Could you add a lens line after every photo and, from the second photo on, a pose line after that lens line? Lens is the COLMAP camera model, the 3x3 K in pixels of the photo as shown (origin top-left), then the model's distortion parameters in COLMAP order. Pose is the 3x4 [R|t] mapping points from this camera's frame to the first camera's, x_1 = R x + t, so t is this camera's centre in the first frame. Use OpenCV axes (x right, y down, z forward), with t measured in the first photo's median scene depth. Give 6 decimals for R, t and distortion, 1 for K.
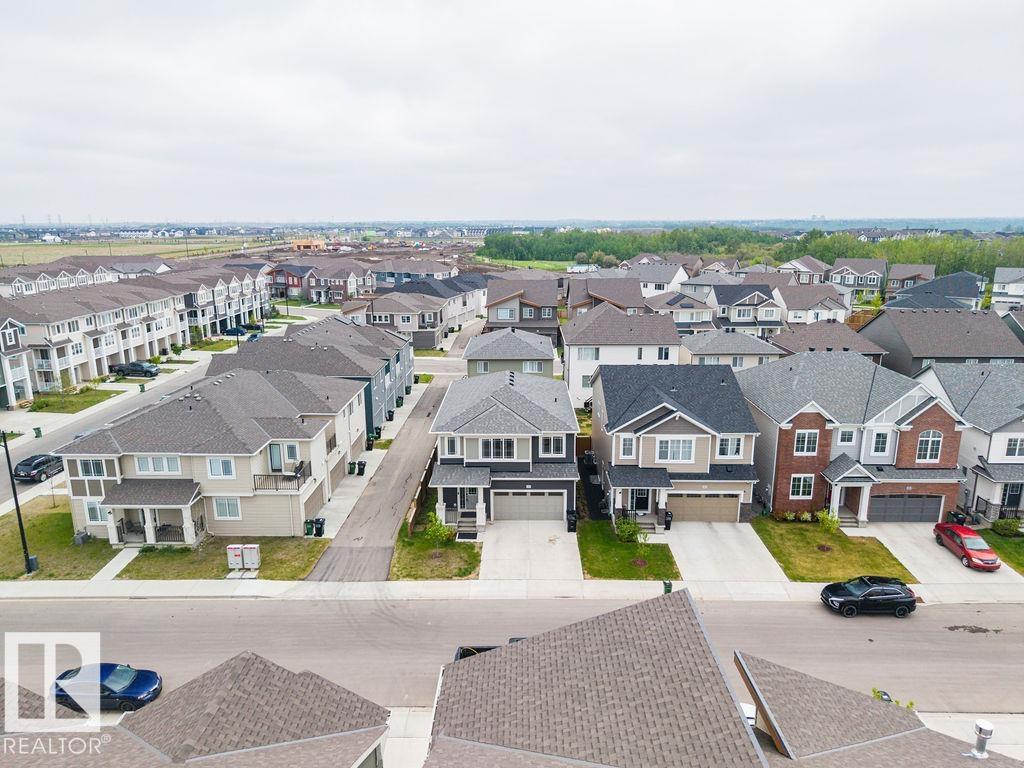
lens RADIAL K [[689.1, 0, 514.1], [0, 689.1, 369.8], [0, 0, 1]] dist [0.083161, -0.109899]
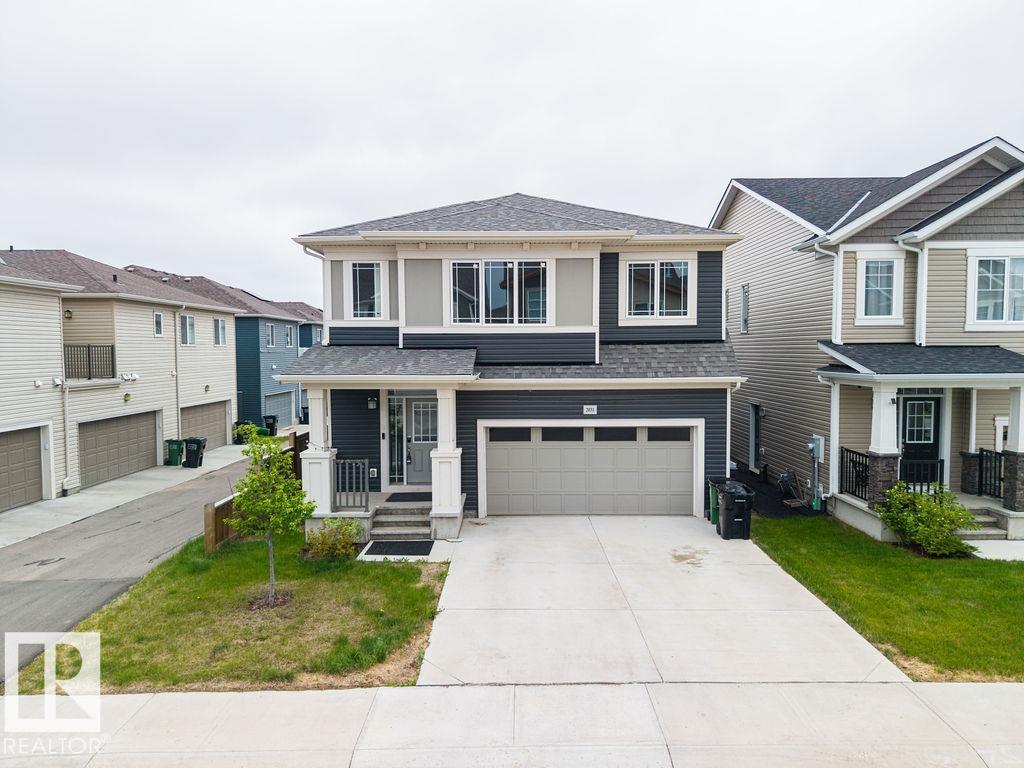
lens RADIAL K [[688.8, 0, 512.0], [0, 688.8, 384.0], [0, 0, 1]] dist [0.008131, -0.003829]
pose [[0.999958, -0.003713, 0.008435, -0.020182], [0.005039, 0.986601, -0.163072, 0.213249], [-0.007717, 0.163108, 0.986578, 0.673547]]
